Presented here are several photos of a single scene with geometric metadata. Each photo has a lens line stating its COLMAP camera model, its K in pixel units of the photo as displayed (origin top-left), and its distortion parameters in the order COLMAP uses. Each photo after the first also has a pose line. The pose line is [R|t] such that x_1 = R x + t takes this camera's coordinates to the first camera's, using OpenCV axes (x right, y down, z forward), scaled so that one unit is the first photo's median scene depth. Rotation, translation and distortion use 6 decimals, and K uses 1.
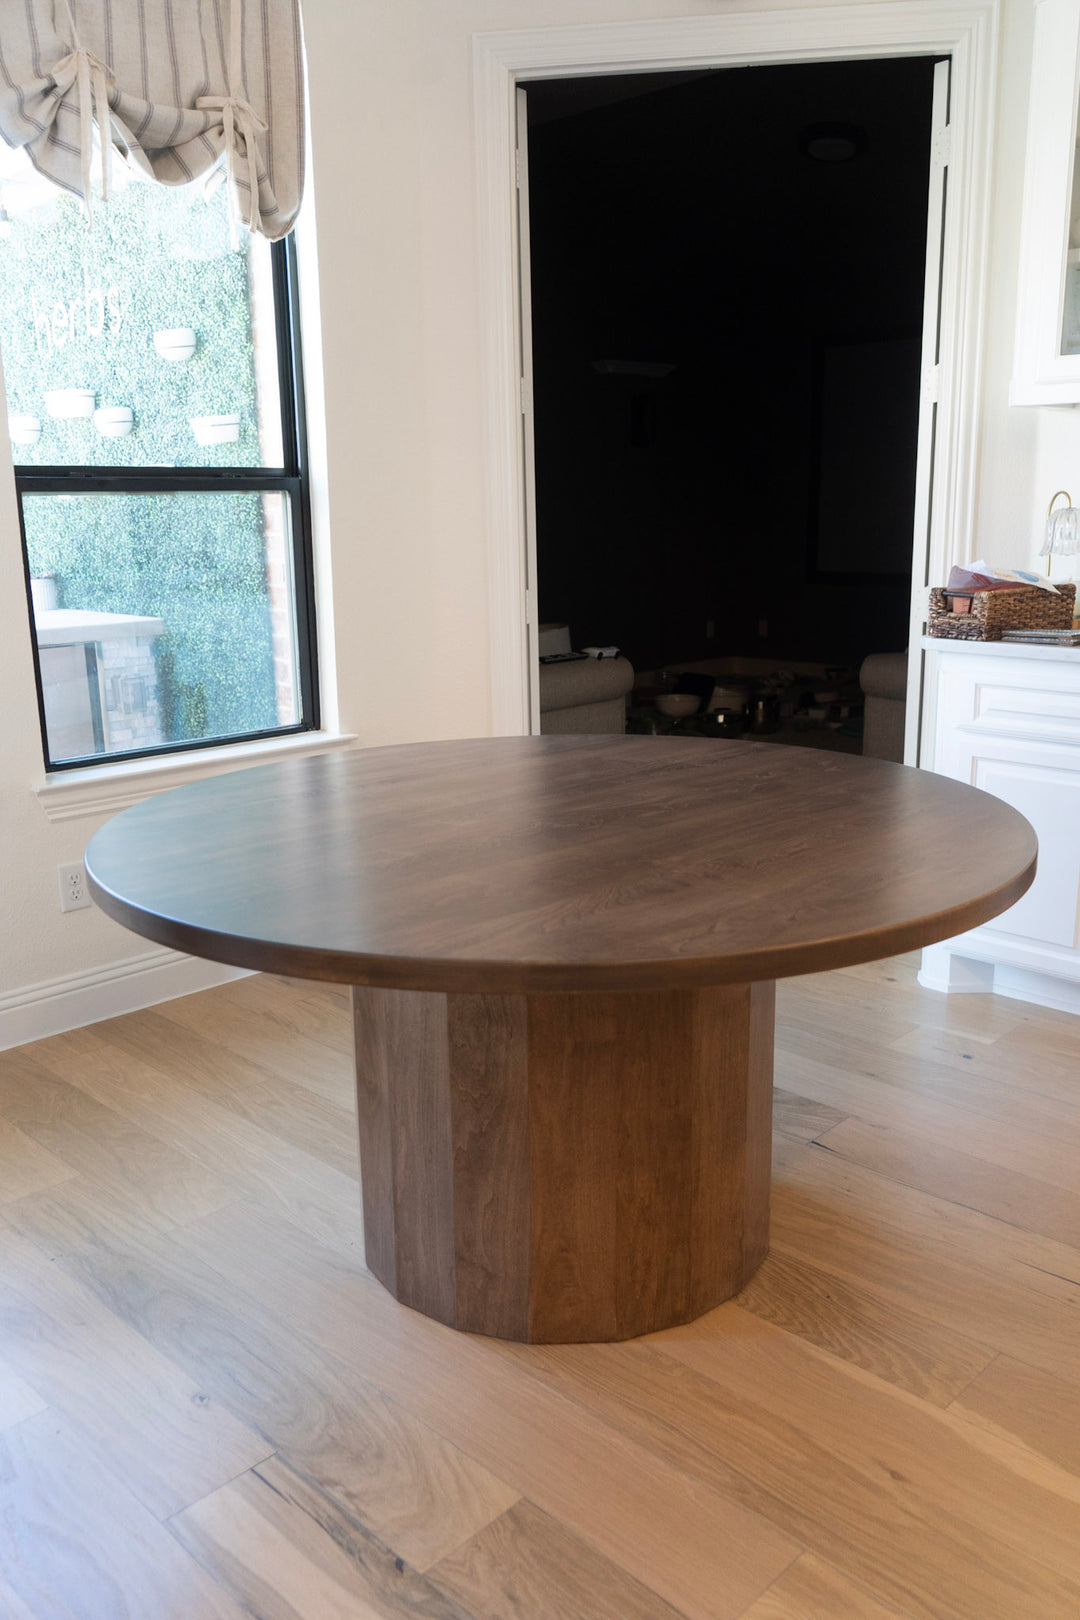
lens RADIAL K [[1292.4, 0, 540.0], [0, 1292.4, 810.0], [0, 0, 1]] dist [-0.010236, 0.003276]
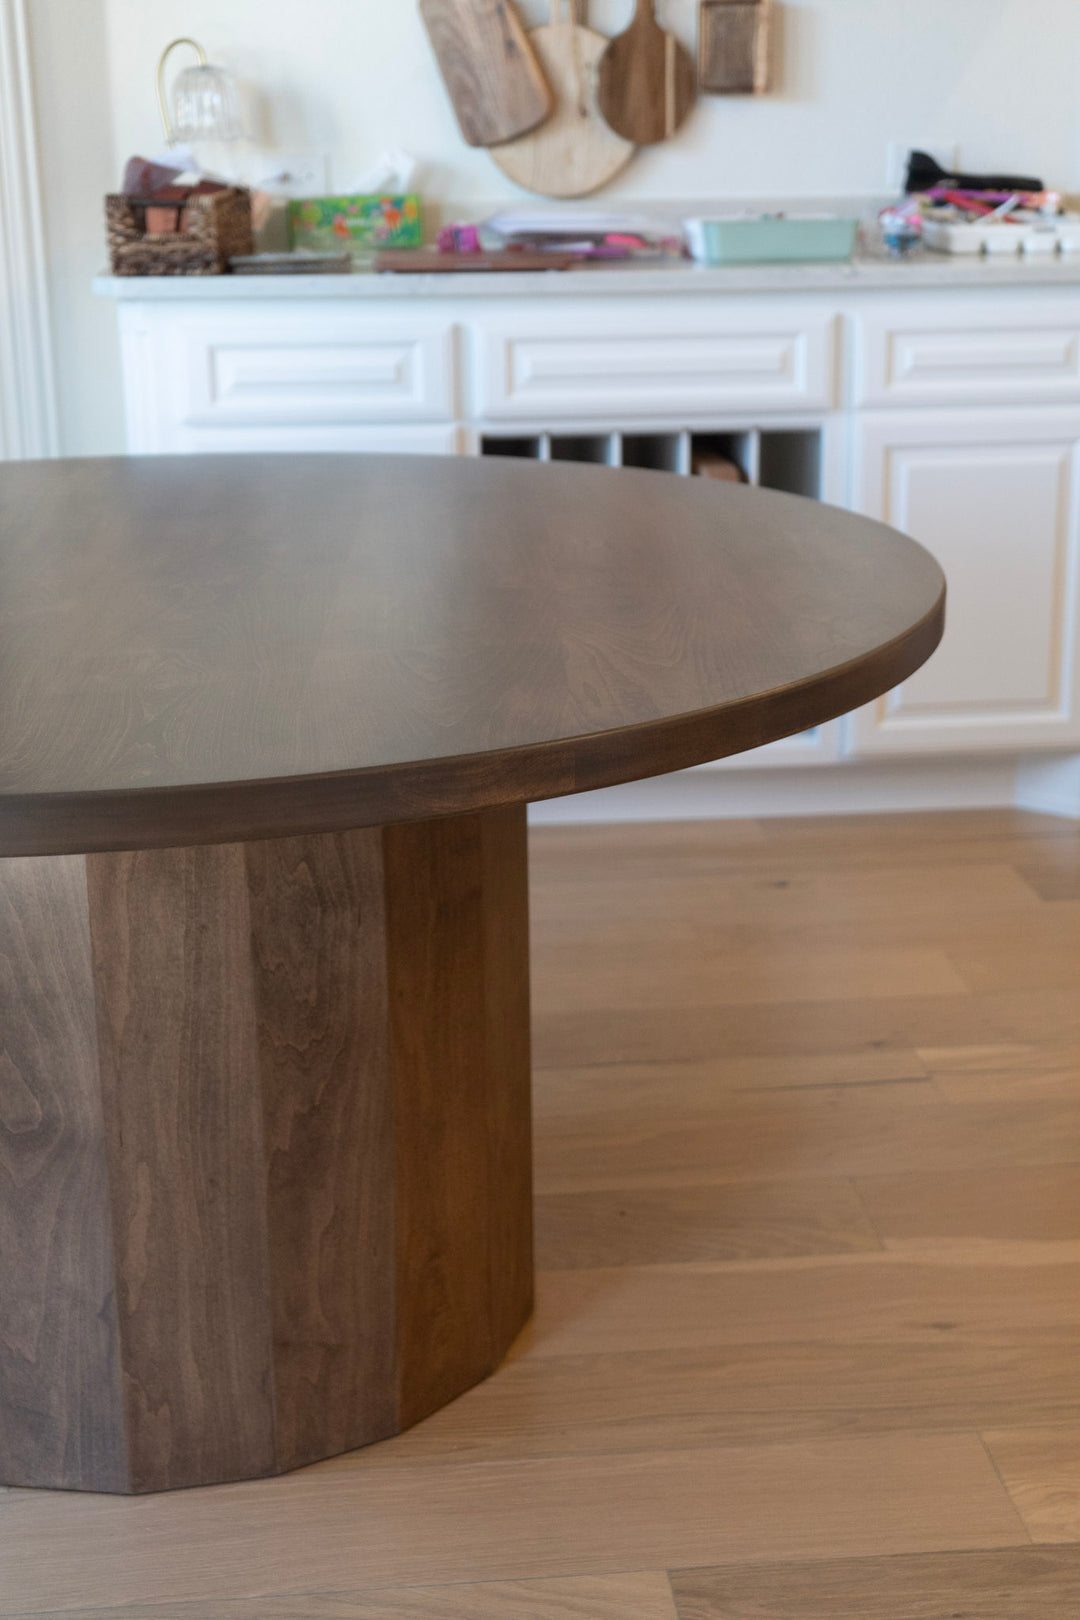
lens RADIAL K [[2316.8, 0, 540.0], [0, 2316.8, 810.0], [0, 0, 1]] dist [0.033289, -0.041655]
pose [[0.641900, -0.217038, 0.735431, -0.707017], [0.175796, 0.975214, 0.134363, -0.002094], [-0.746364, 0.043039, 0.664145, 0.226509]]
